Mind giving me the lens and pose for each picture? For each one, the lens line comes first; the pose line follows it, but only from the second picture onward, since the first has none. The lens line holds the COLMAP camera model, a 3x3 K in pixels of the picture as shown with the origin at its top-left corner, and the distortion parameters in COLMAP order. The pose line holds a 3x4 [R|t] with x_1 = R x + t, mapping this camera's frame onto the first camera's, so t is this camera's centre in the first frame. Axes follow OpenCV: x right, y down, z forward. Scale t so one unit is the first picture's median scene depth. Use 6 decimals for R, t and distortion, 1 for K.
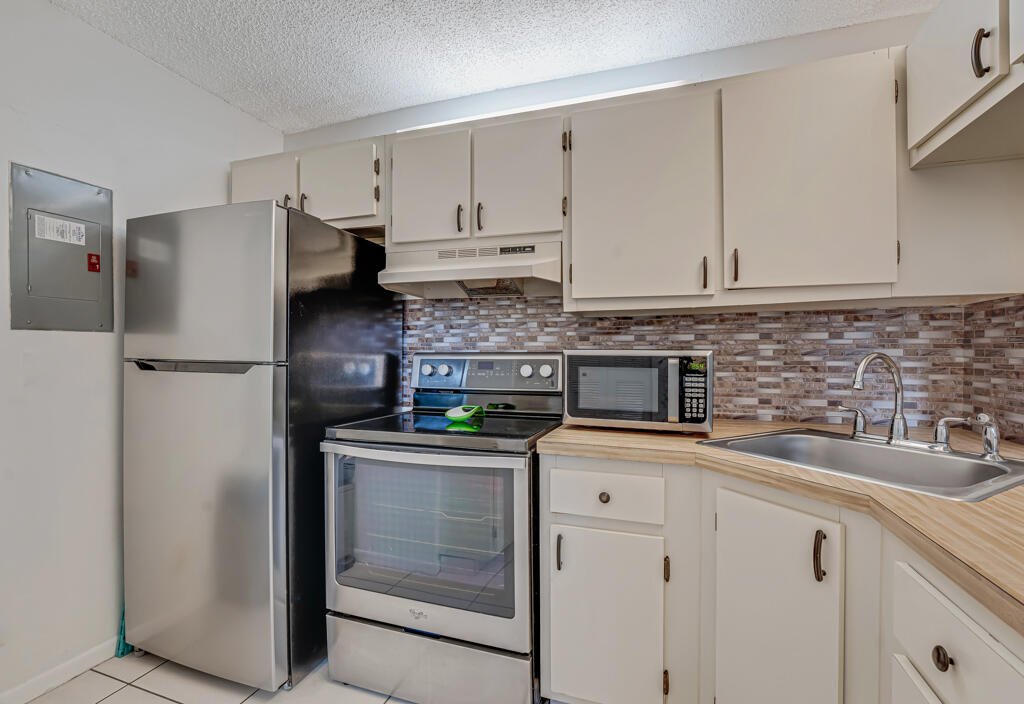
lens RADIAL K [[437.7, 0, 553.3], [0, 437.7, 360.9], [0, 0, 1]] dist [-0.012196, 0.001694]
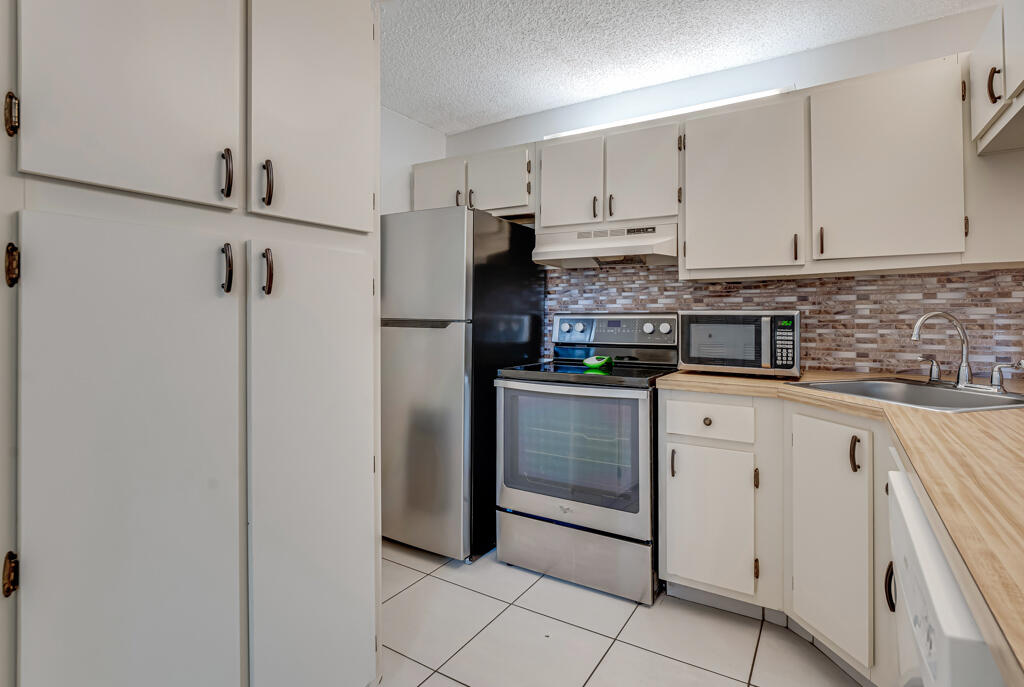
lens RADIAL K [[531.6, 0, 545.8], [0, 531.6, 325.9], [0, 0, 1]] dist [-0.010374, -0.000868]
pose [[0.967257, 0.001057, -0.253798, 0.040598], [0.000070, 0.999990, 0.004434, 0.011820], [0.253801, -0.004307, 0.967247, -0.547852]]
